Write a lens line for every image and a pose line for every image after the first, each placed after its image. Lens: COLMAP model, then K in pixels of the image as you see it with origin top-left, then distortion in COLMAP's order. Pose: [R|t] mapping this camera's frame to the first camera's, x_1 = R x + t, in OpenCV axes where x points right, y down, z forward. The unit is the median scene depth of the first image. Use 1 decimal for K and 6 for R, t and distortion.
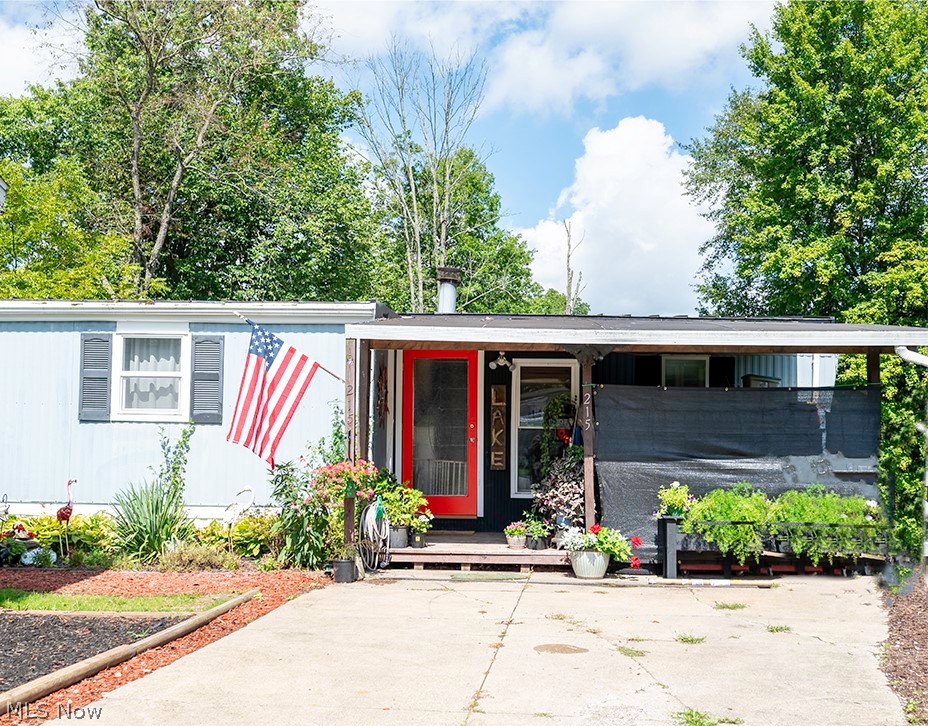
lens RADIAL K [[879.8, 0, 463.2], [0, 879.8, 363.5], [0, 0, 1]] dist [0.002133, 0.000000]
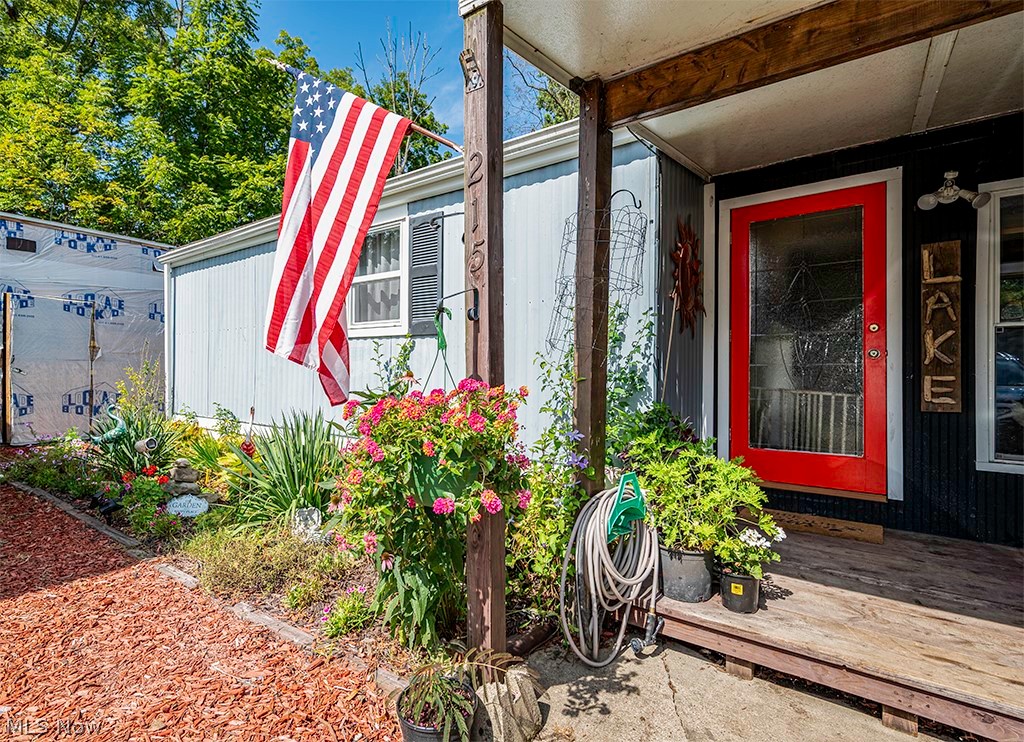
lens RADIAL K [[467.3, 0, 508.1], [0, 467.3, 373.9], [0, 0, 1]] dist [0.000335, -0.000228]
pose [[0.830784, -0.005925, -0.556564, -0.018388], [0.046367, 0.997204, 0.058597, 0.080376], [0.554661, -0.074488, 0.828736, 0.713548]]
